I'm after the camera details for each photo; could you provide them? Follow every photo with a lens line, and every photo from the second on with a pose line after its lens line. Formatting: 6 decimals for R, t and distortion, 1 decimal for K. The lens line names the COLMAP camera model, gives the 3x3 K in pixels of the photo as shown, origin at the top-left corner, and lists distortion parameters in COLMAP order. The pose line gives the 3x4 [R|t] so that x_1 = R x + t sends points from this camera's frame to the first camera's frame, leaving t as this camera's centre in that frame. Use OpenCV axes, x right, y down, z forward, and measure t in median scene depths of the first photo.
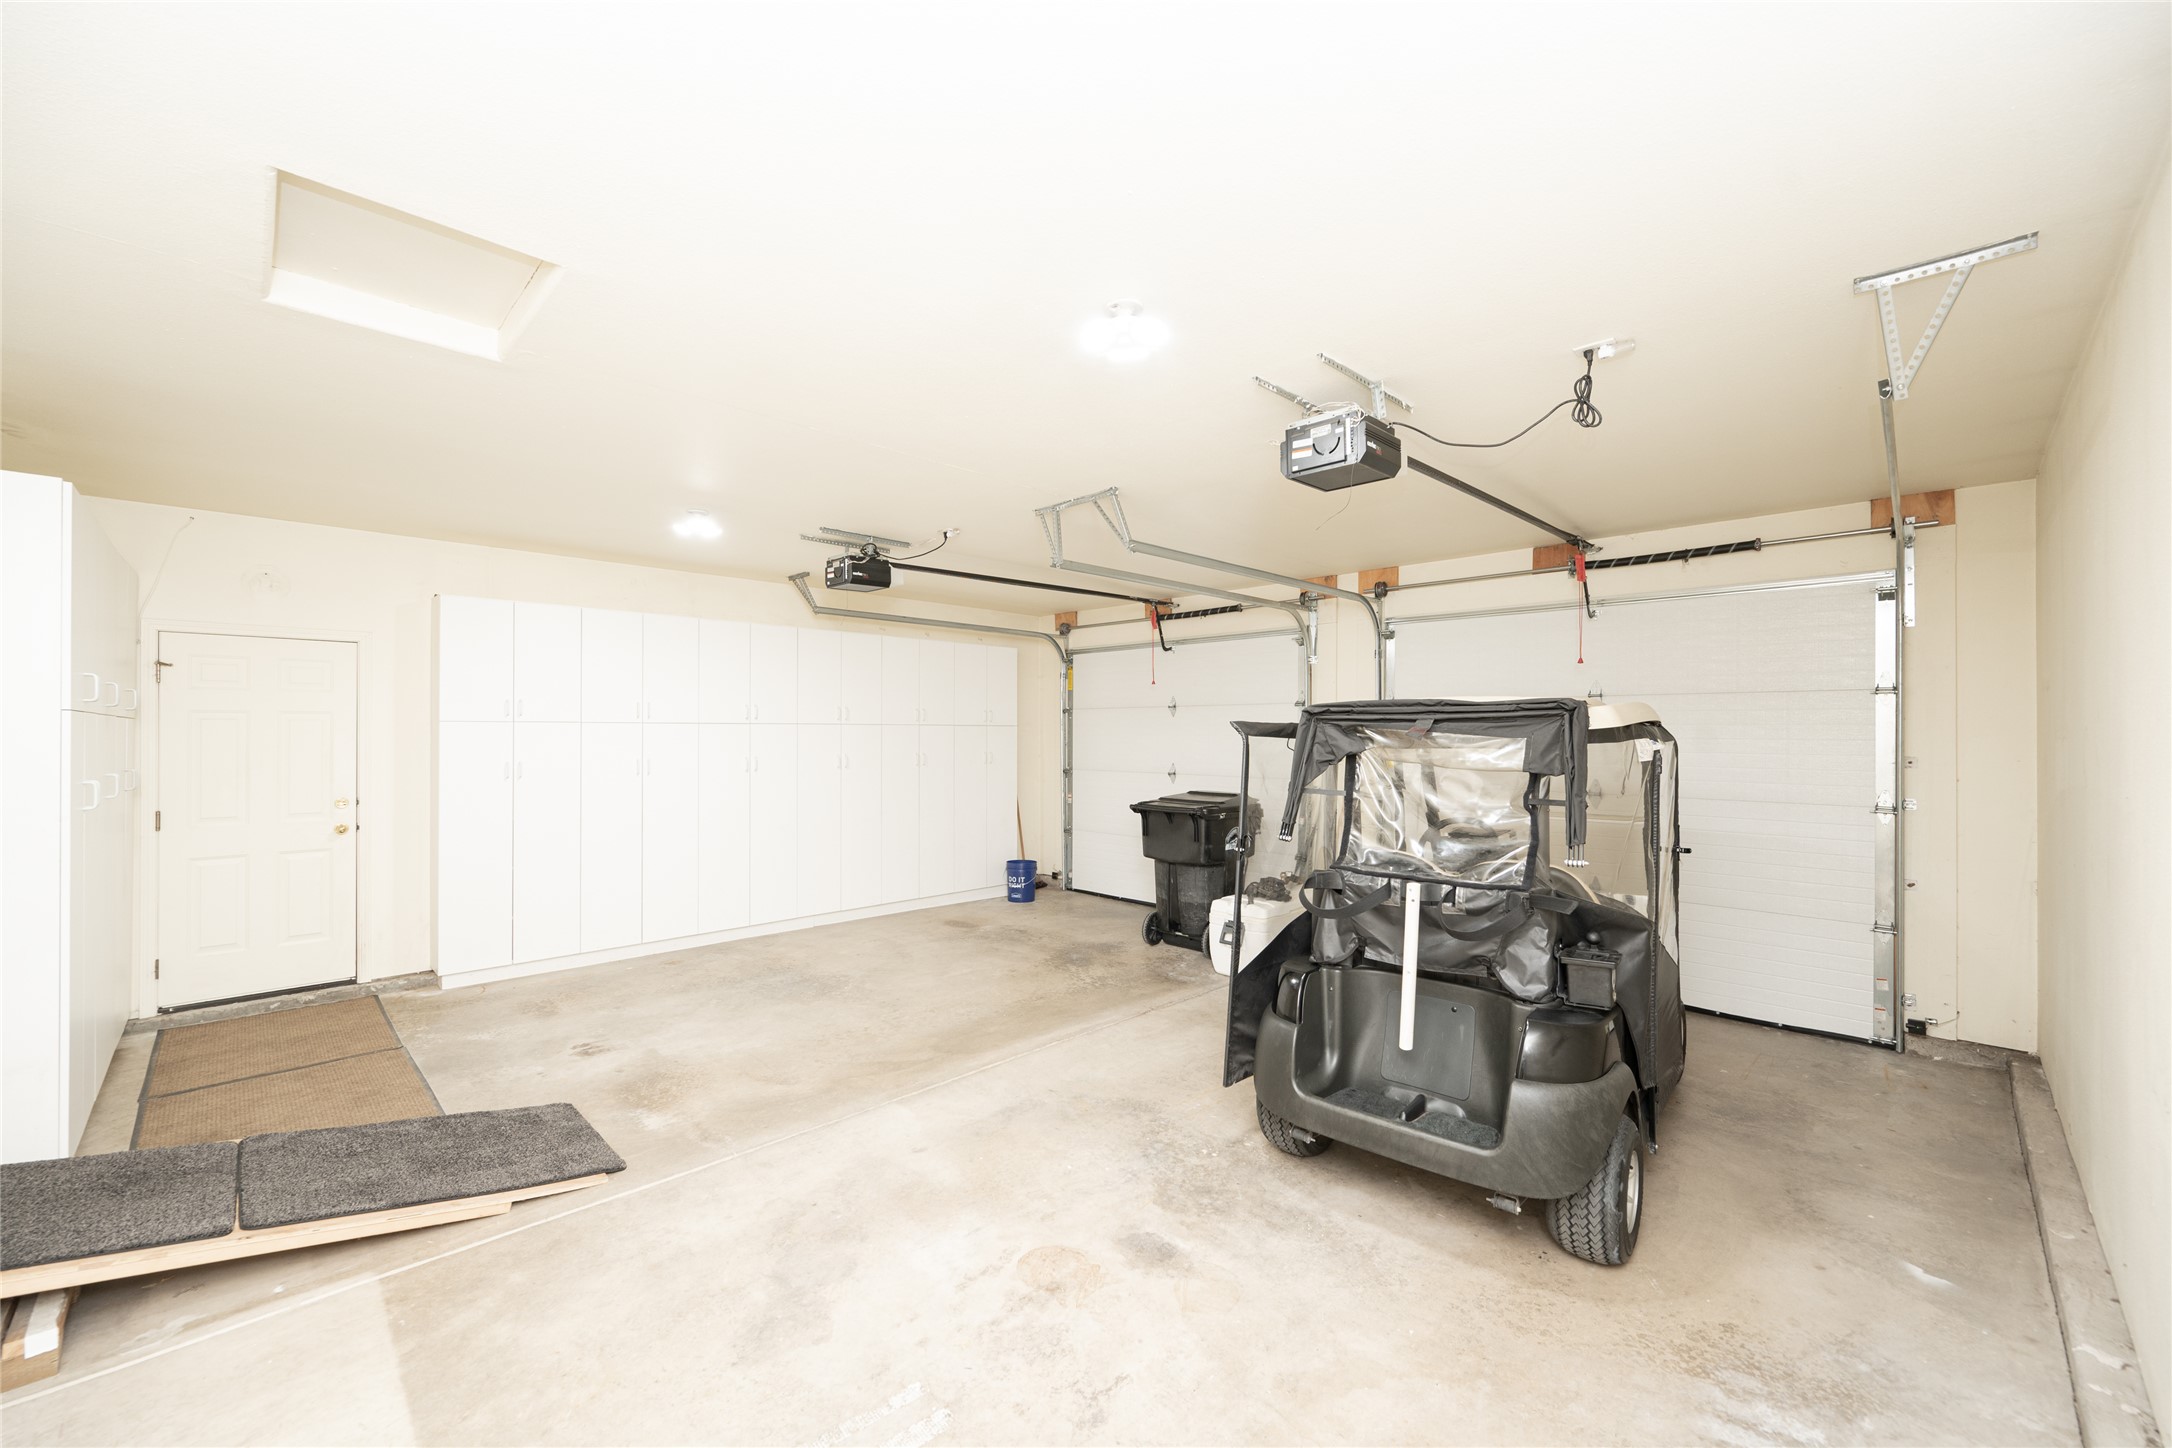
lens RADIAL K [[851.9, 0, 1090.1], [0, 851.9, 723.0], [0, 0, 1]] dist [-0.000361, 0.000014]
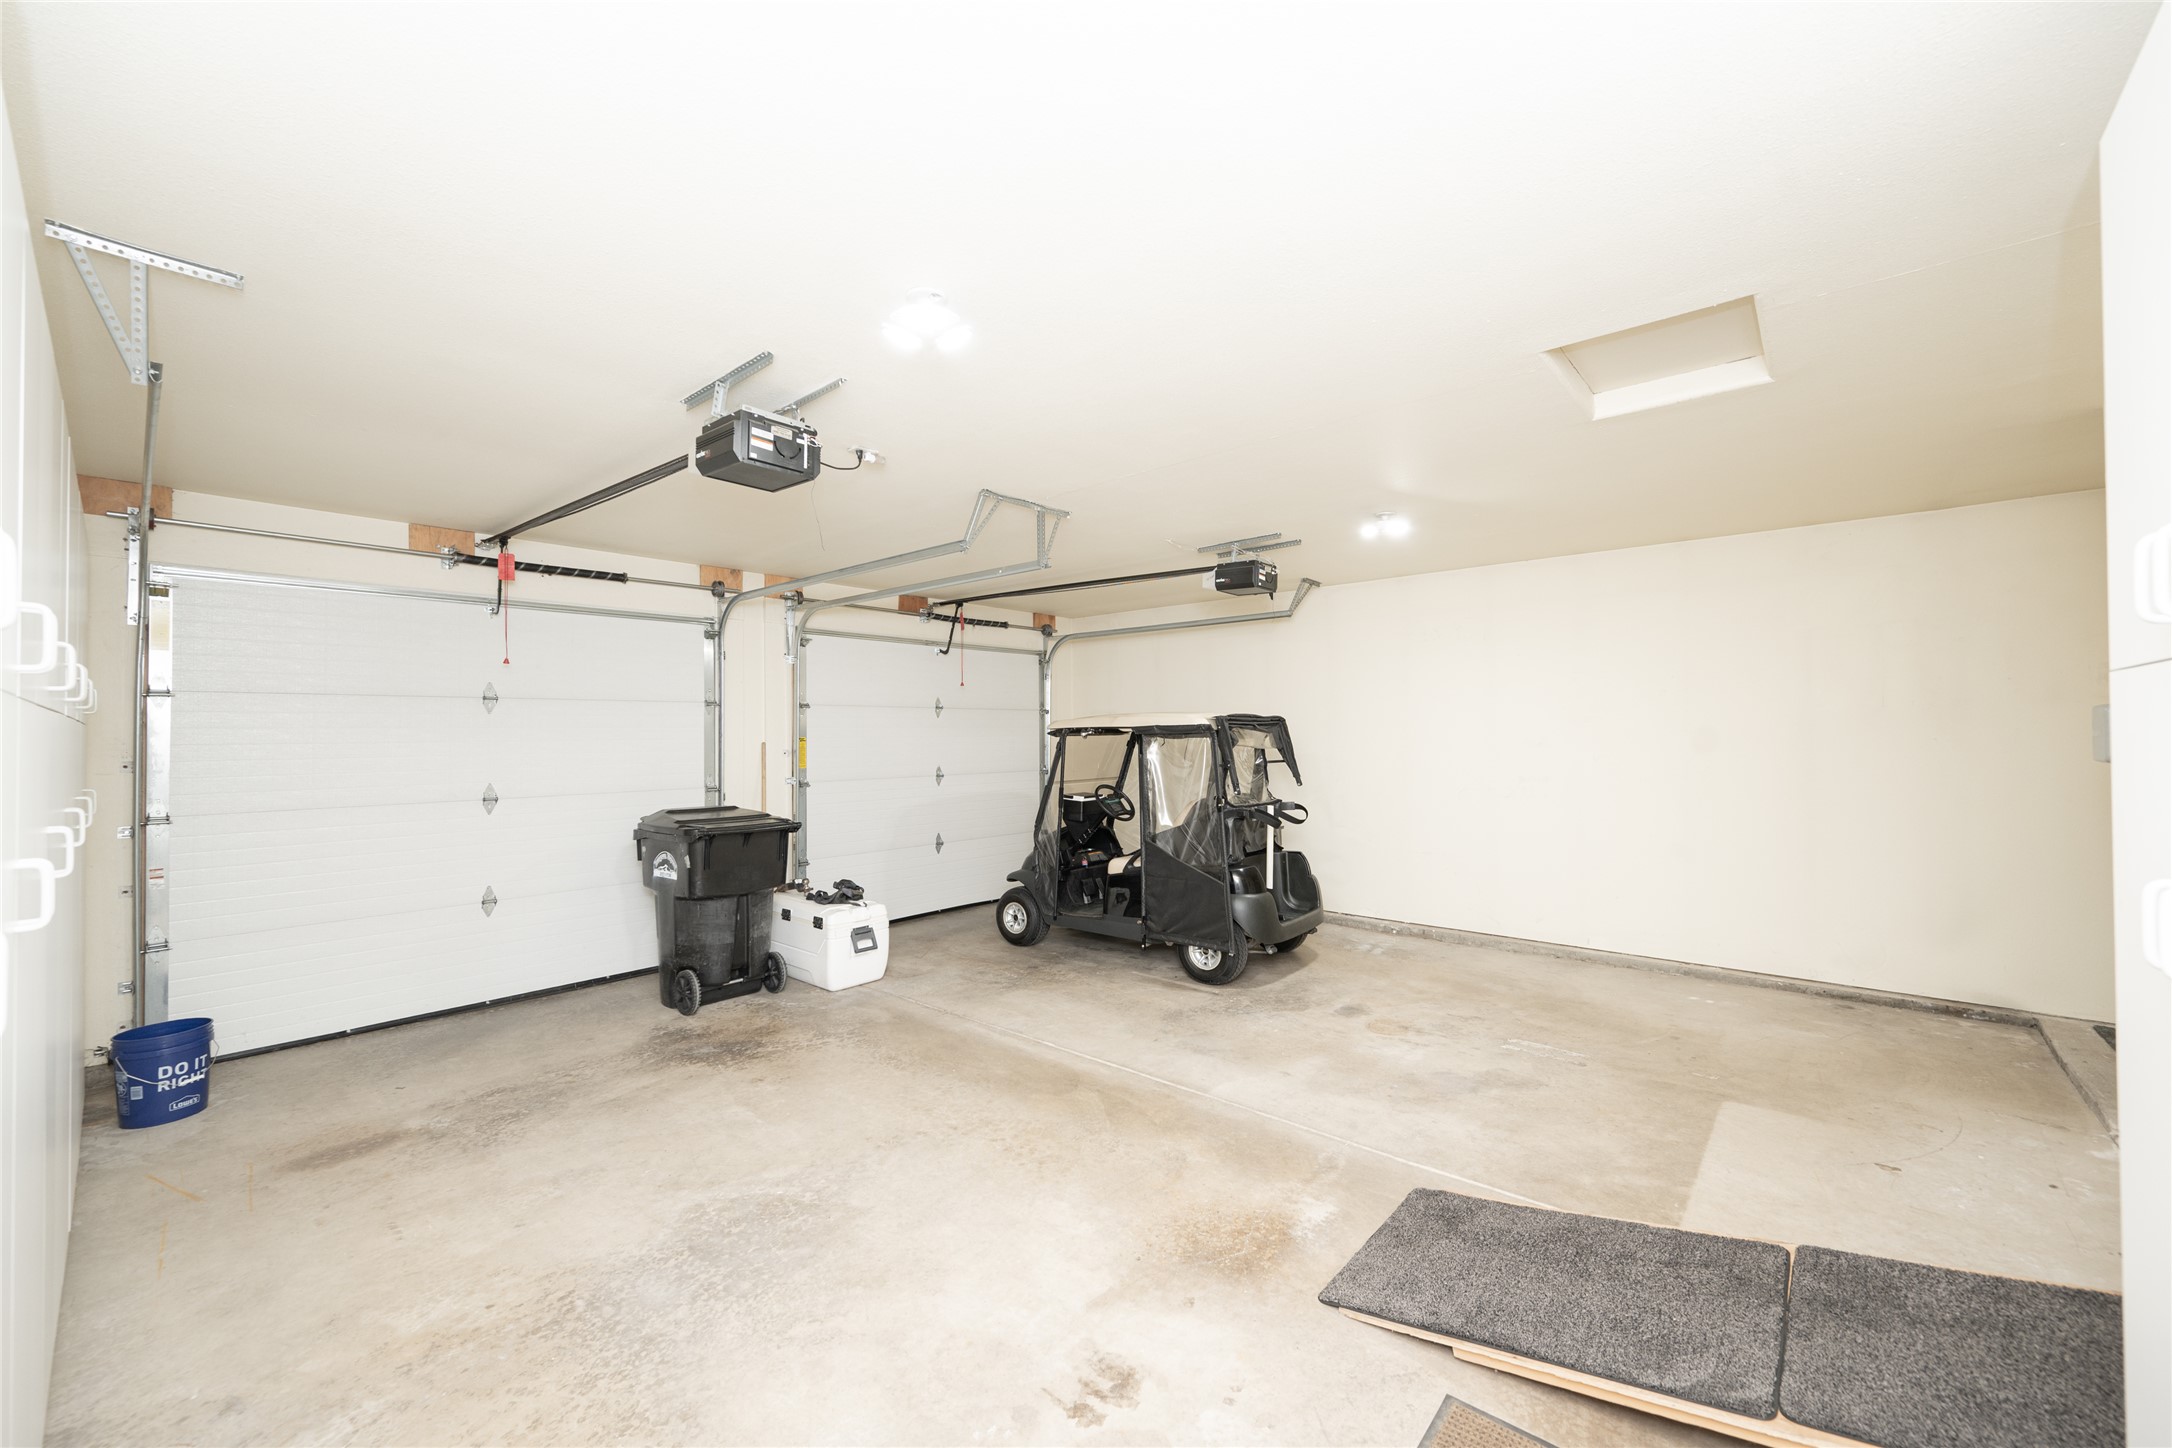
lens RADIAL K [[851.9, 0, 1090.1], [0, 851.9, 723.0], [0, 0, 1]] dist [-0.000361, 0.000014]
pose [[-0.063804, 0.010834, 0.997904, -1.188440], [-0.000935, 0.999940, -0.010916, 0.011750], [-0.997962, -0.001629, -0.063790, 1.149686]]
